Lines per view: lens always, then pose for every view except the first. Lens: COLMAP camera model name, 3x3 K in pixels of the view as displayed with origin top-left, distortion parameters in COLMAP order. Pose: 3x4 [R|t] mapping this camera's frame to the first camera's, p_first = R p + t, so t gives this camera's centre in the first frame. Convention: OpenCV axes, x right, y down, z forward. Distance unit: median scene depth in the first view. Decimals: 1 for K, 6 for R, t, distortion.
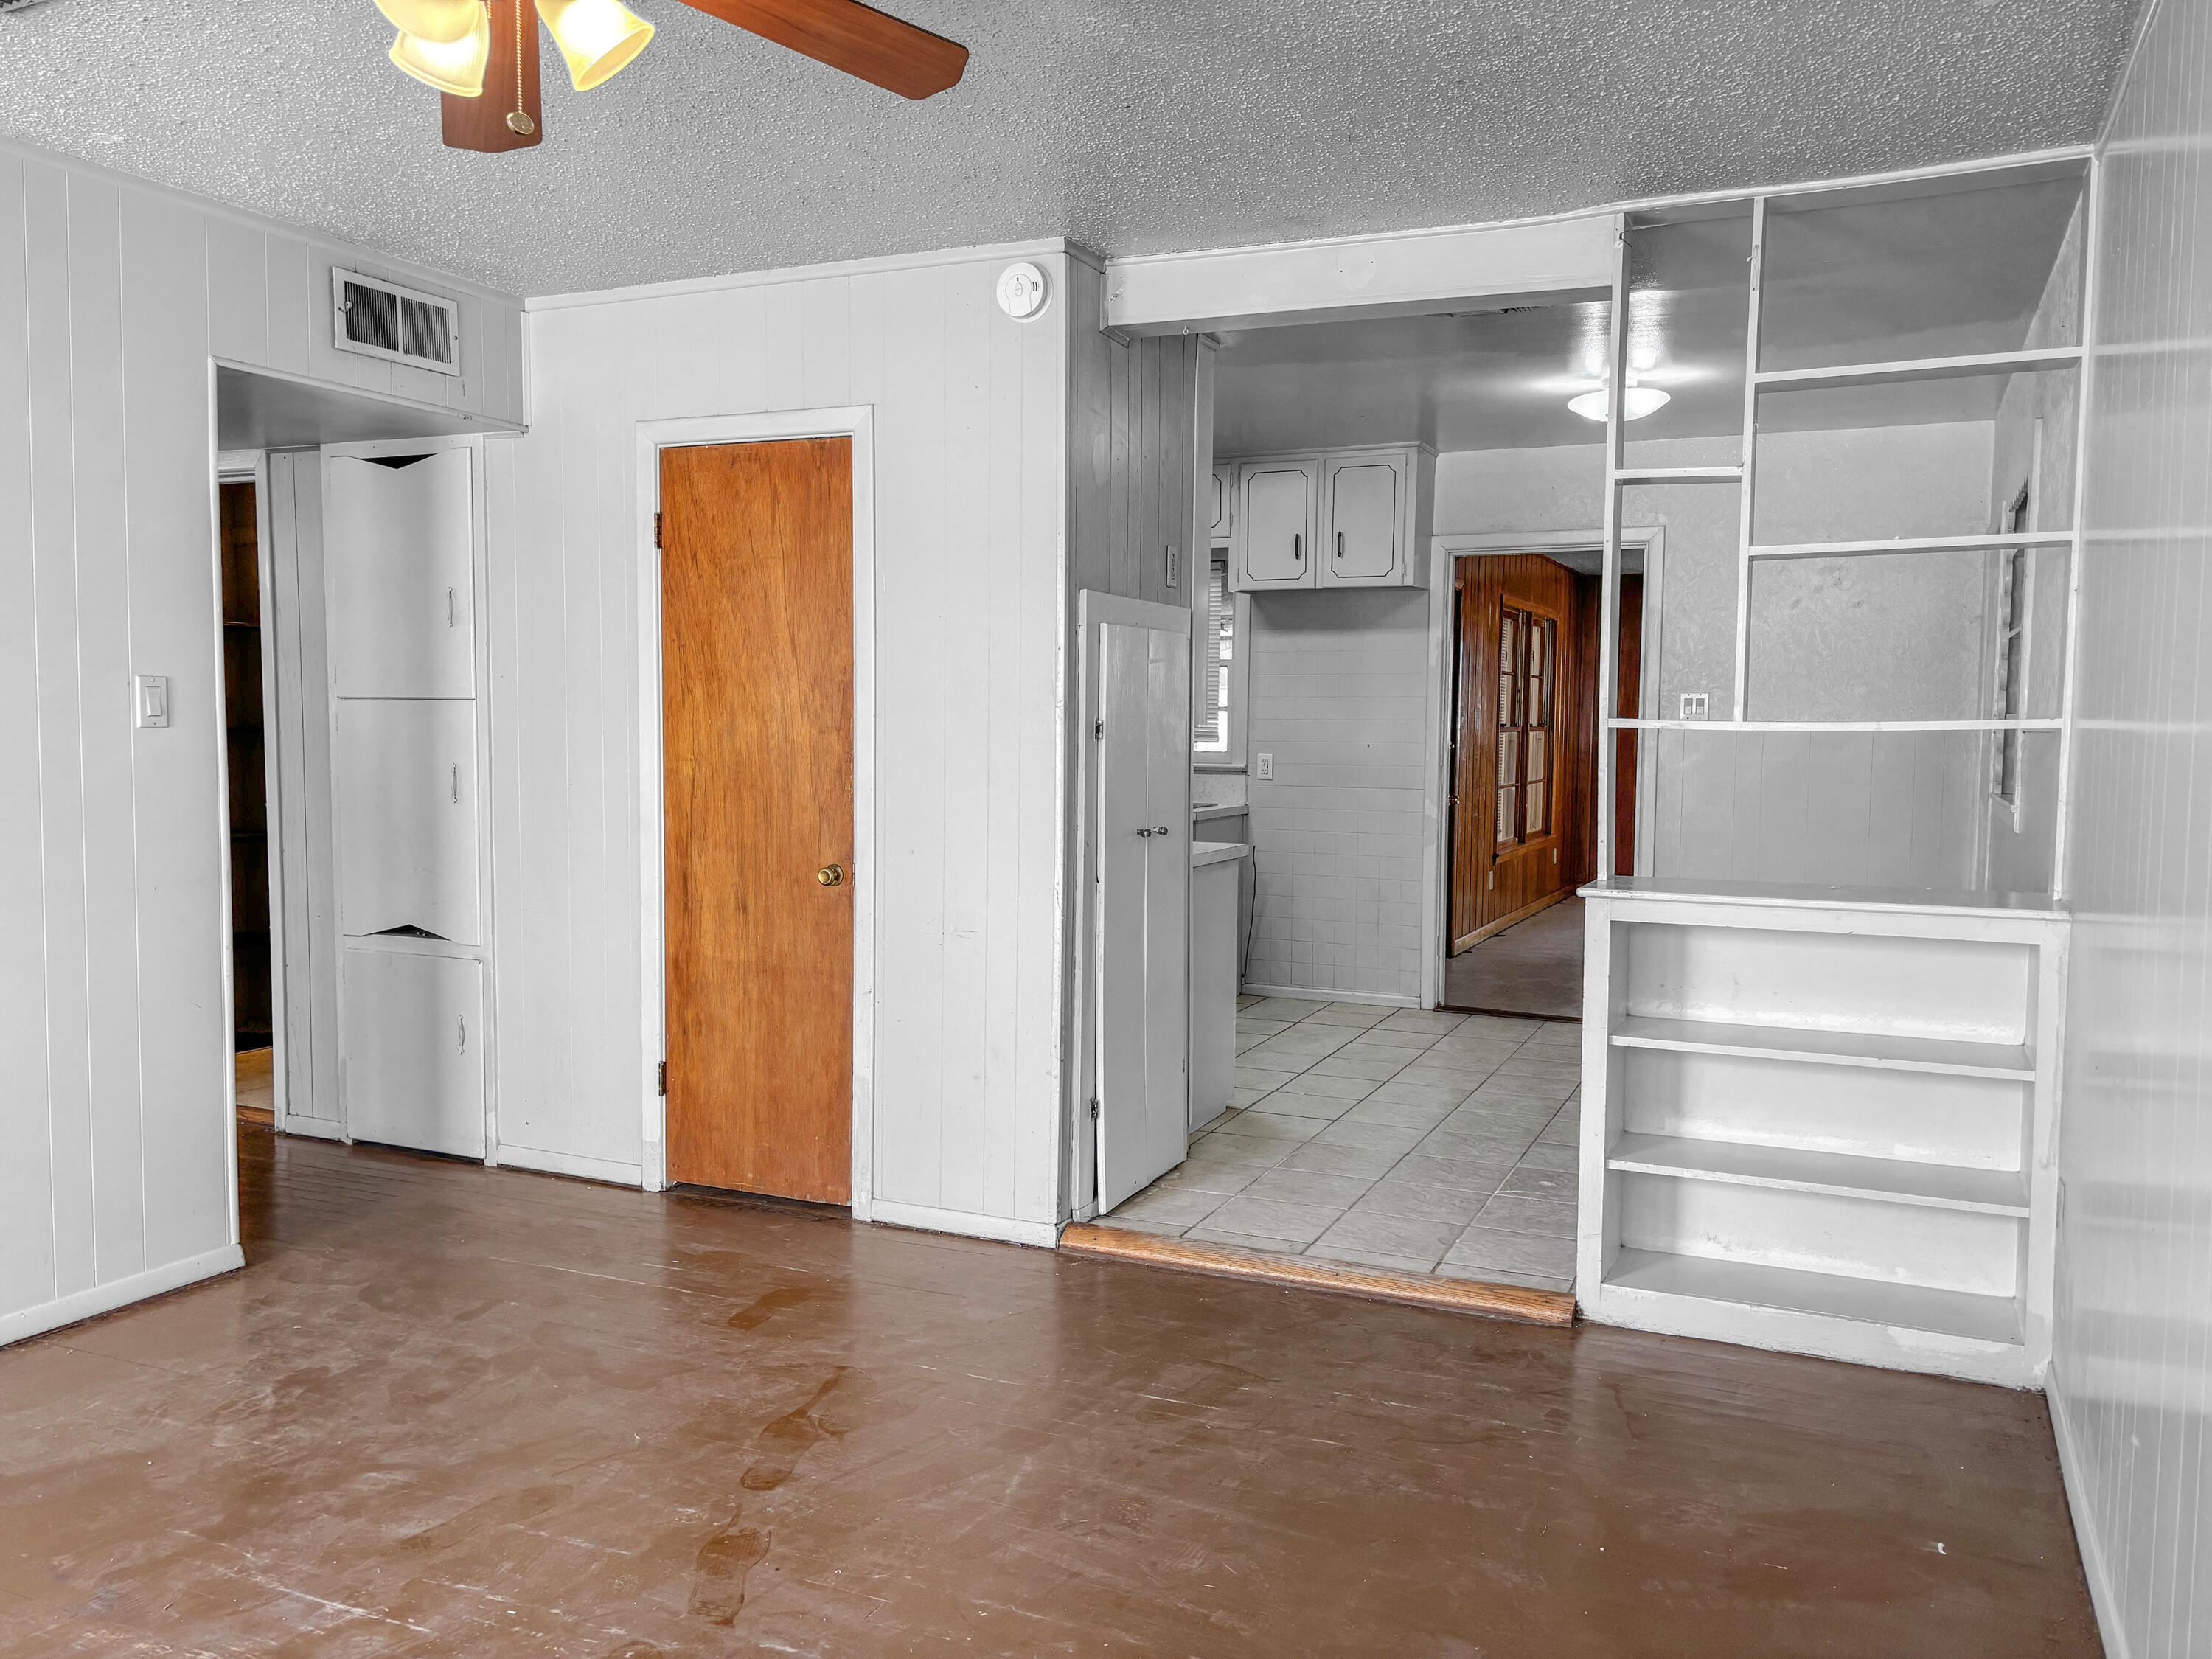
lens RADIAL K [[1655.4, 0, 1106.0], [0, 1655.4, 829.5], [0, 0, 1]] dist [0.046776, -0.055554]
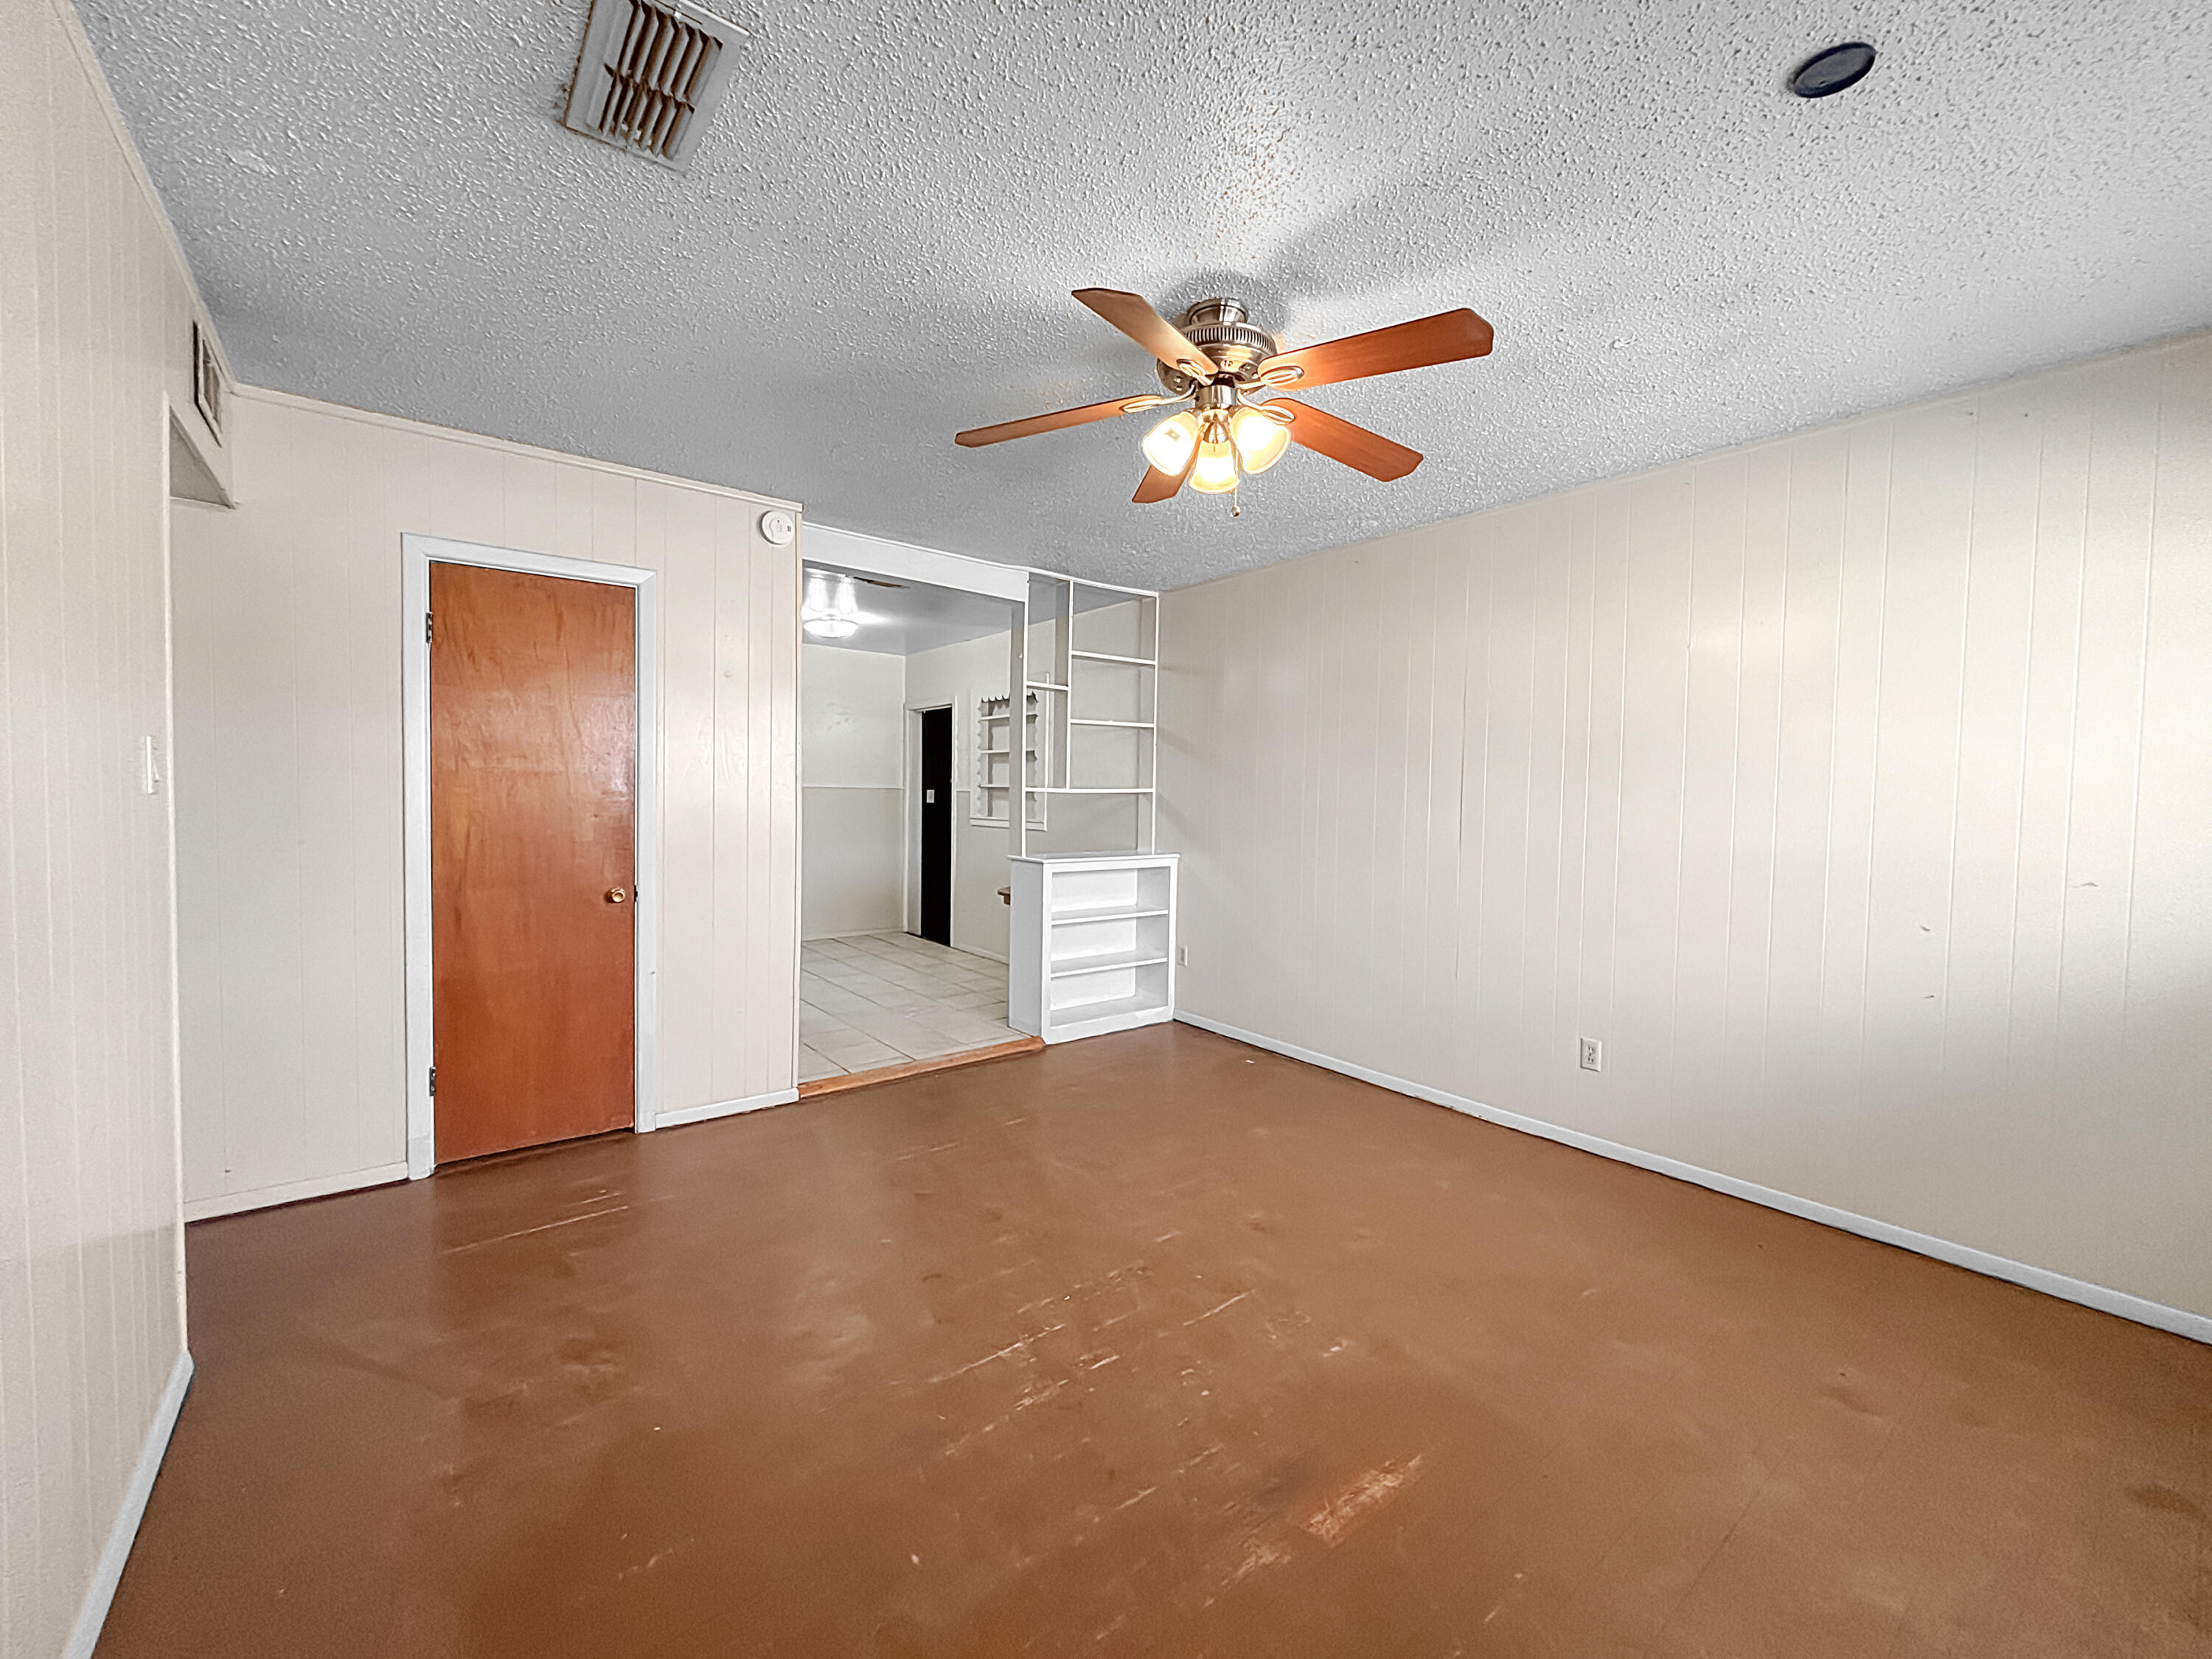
lens RADIAL K [[900.9, 0, 1101.0], [0, 900.9, 830.8], [0, 0, 1]] dist [0.001519, 0.000381]
pose [[0.468843, -0.040667, 0.882345, -0.641710], [0.051311, 0.998507, 0.018756, -0.020426], [-0.881790, 0.036480, 0.470230, 0.273392]]
